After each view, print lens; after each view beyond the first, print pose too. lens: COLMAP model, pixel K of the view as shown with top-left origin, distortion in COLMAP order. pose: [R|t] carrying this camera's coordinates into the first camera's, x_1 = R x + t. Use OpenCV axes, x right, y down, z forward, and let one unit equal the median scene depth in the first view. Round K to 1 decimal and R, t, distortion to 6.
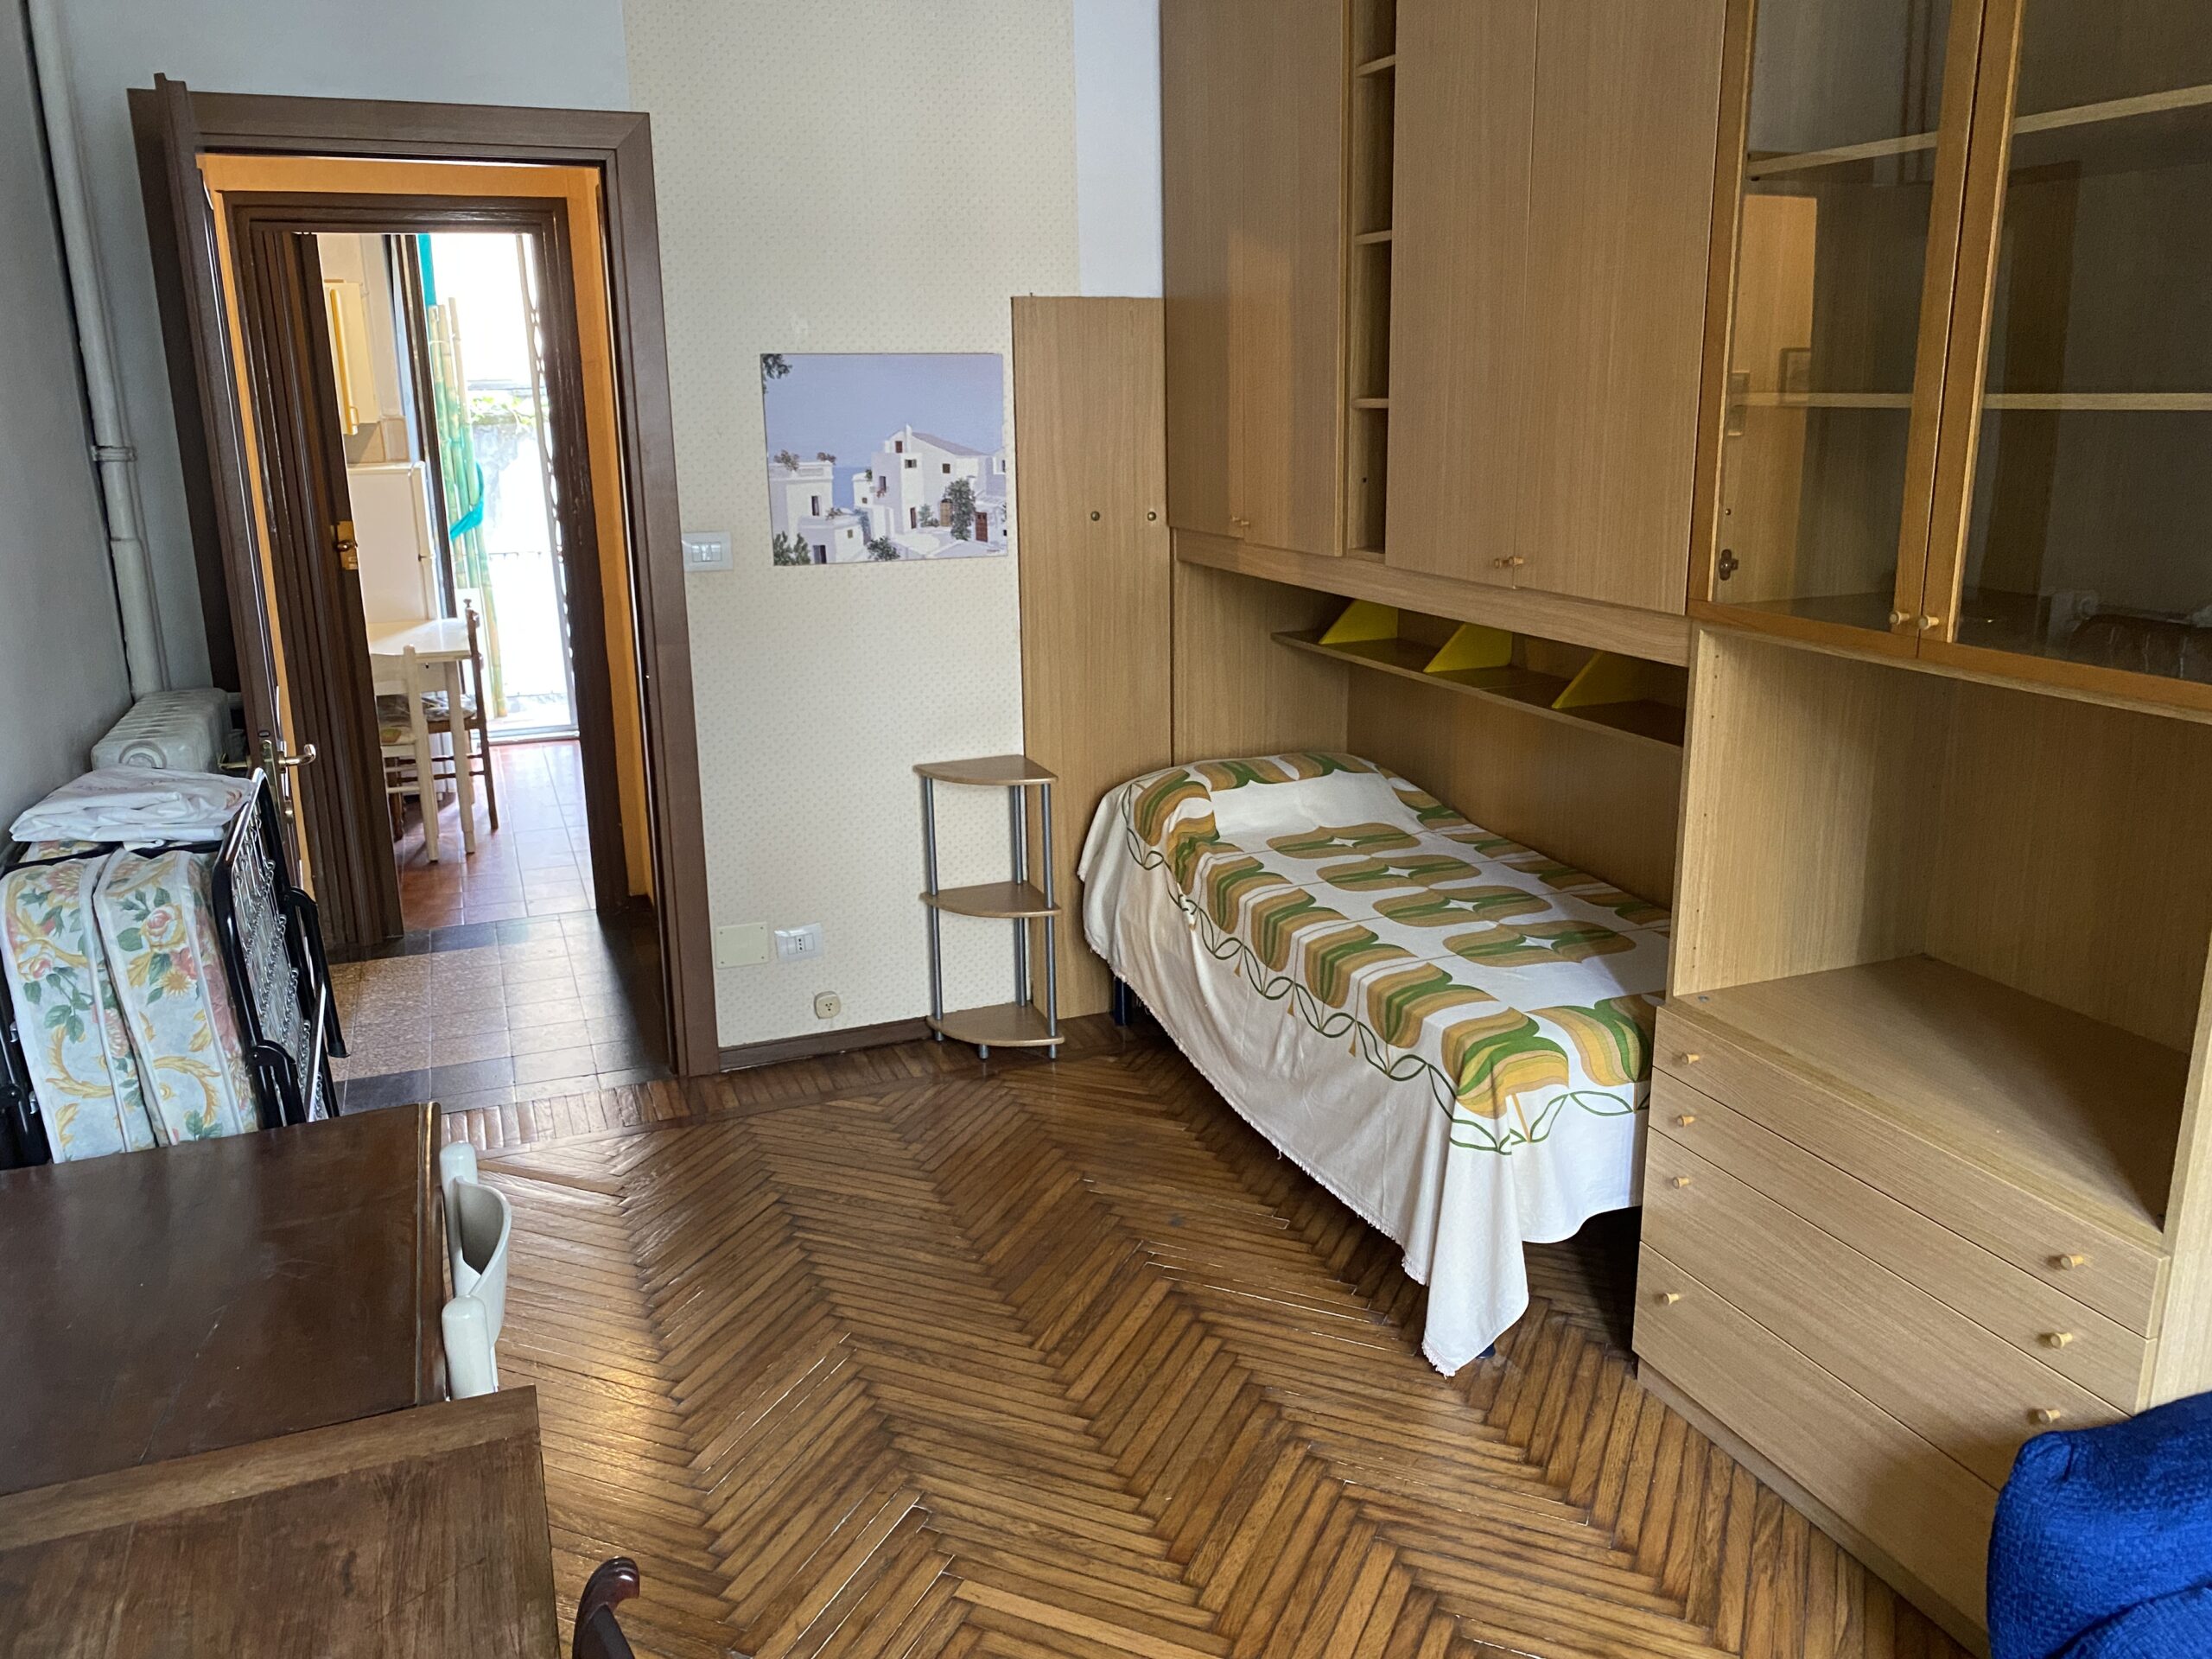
lens RADIAL K [[1737.1, 0, 1105.3], [0, 1737.1, 825.4], [0, 0, 1]] dist [-0.003999, -0.001978]
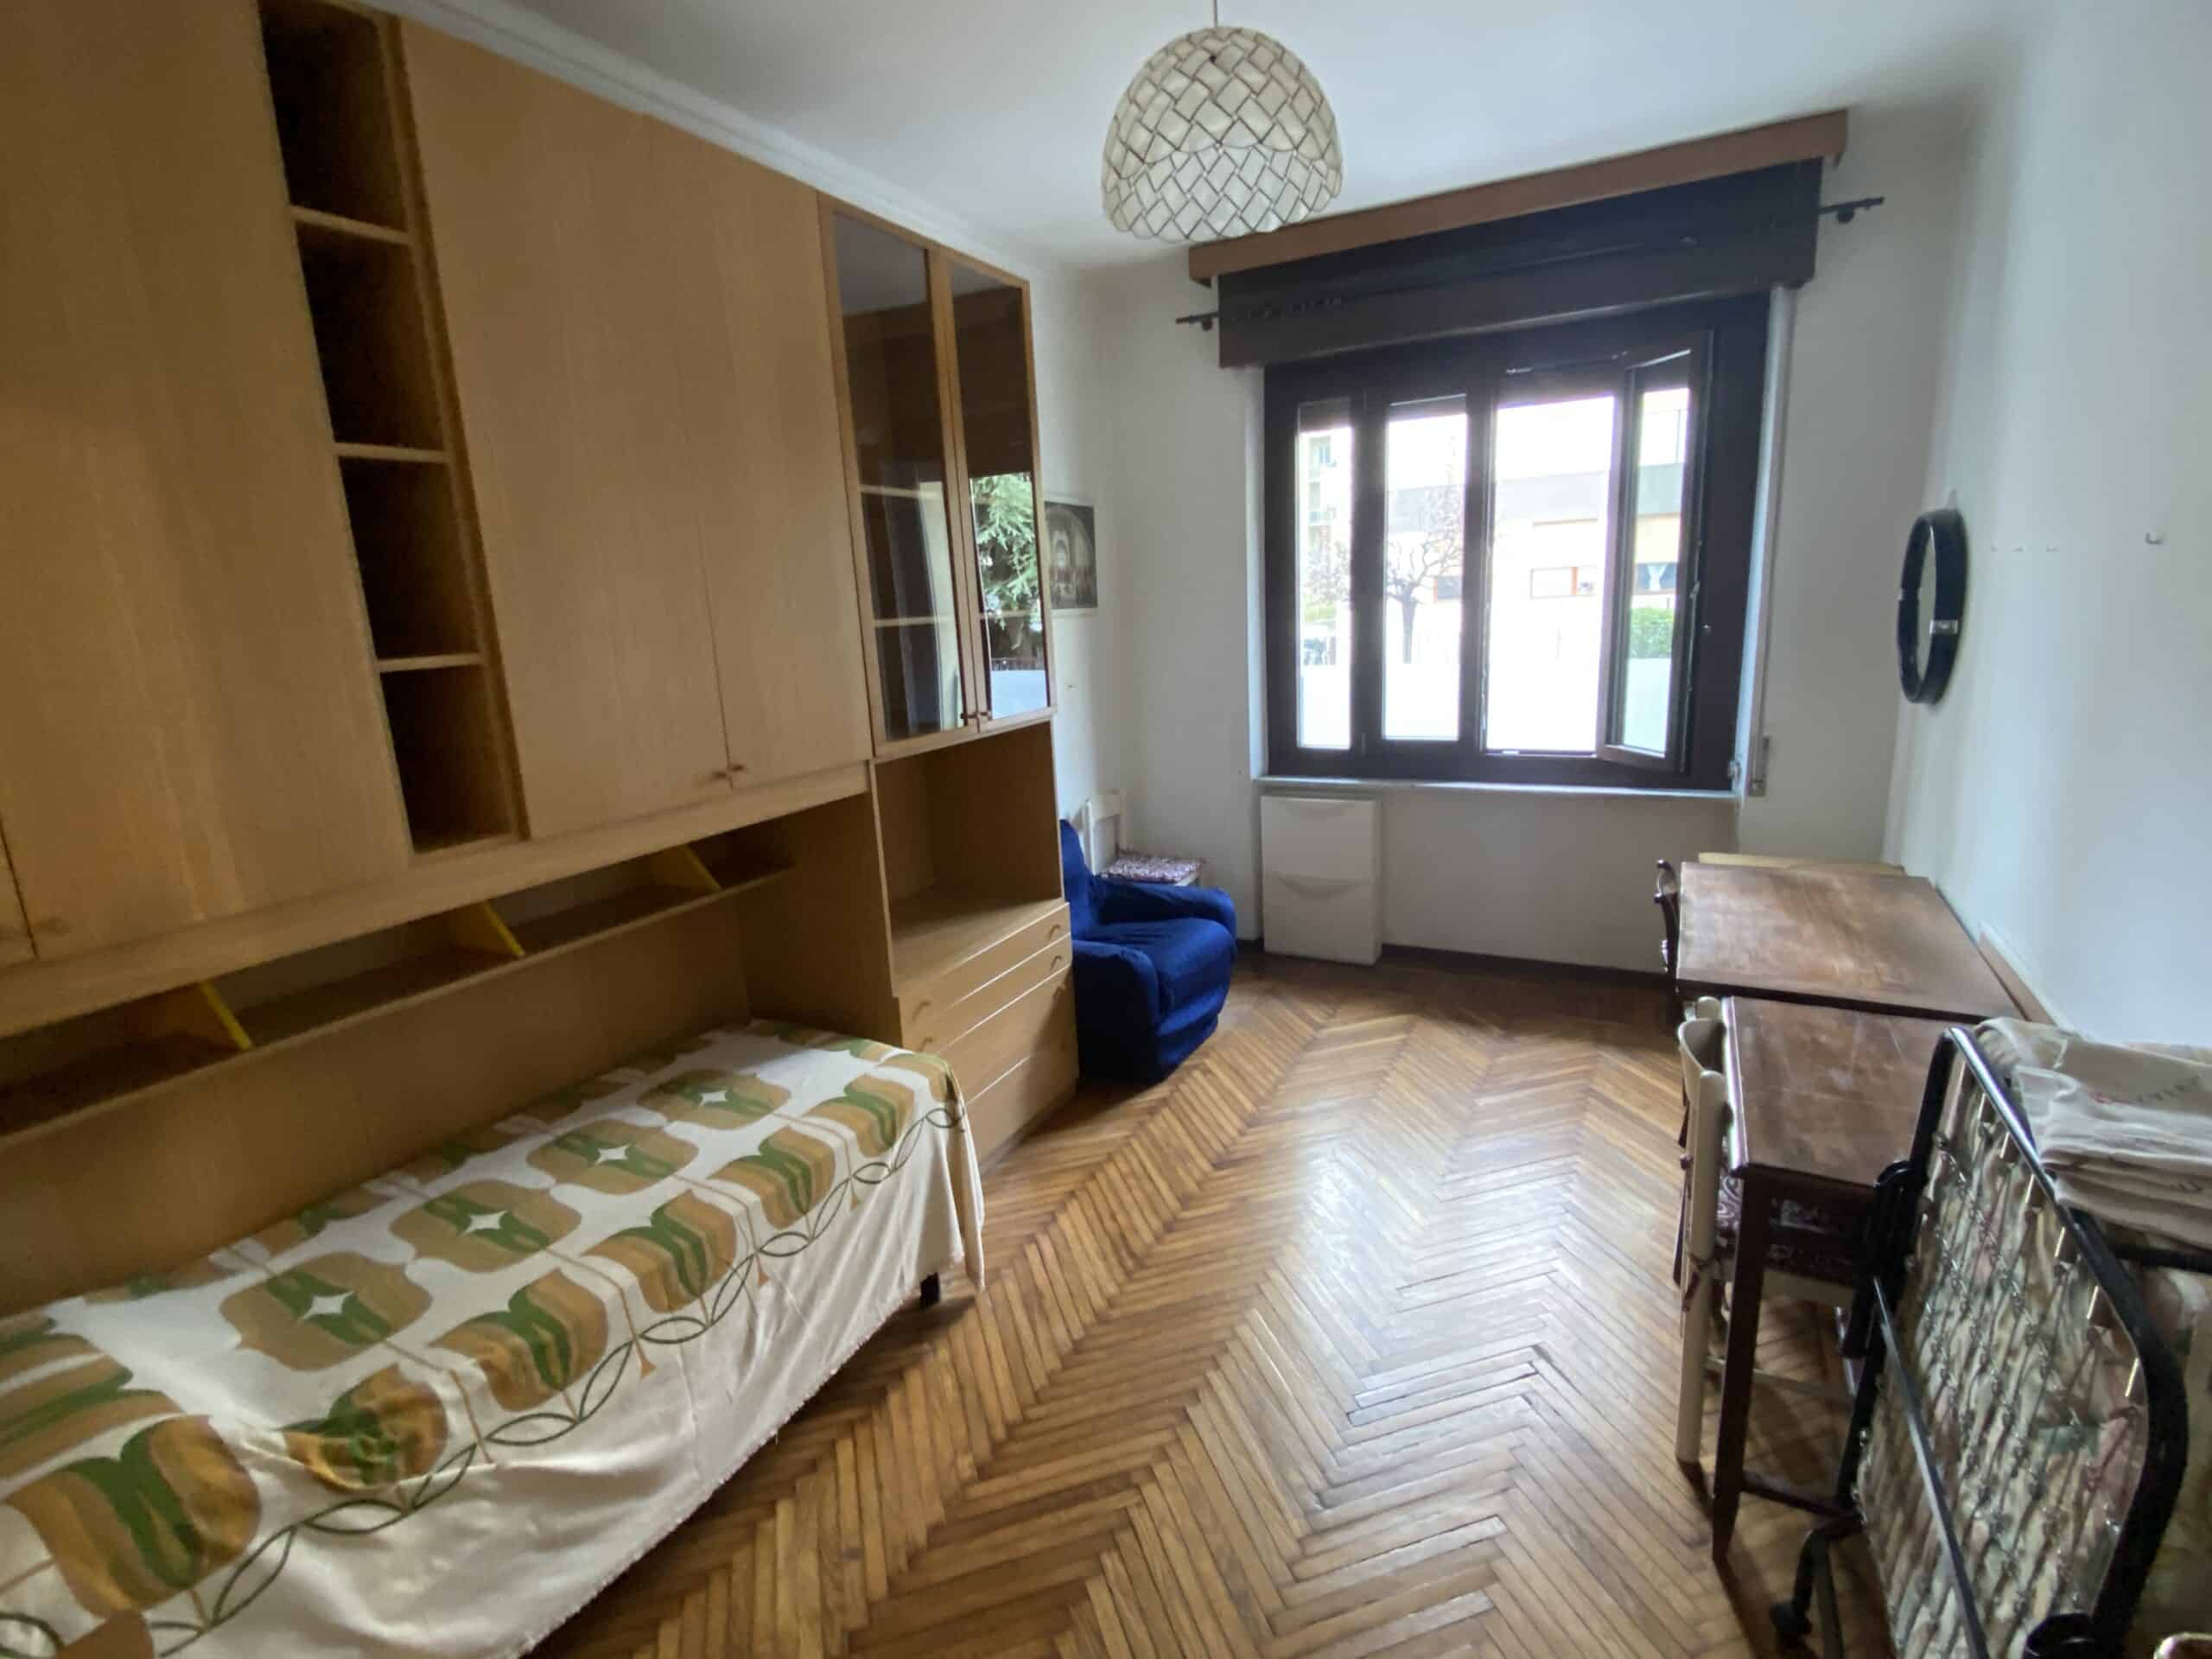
lens RADIAL K [[1045.5, 0, 1105.4], [0, 1045.5, 828.9], [0, 0, 1]] dist [0.002053, -0.011061]
pose [[-0.658420, -0.113340, 0.744068, -0.390368], [0.247029, 0.901290, 0.355883, -0.256273], [-0.710957, 0.418127, -0.565430, 1.037955]]
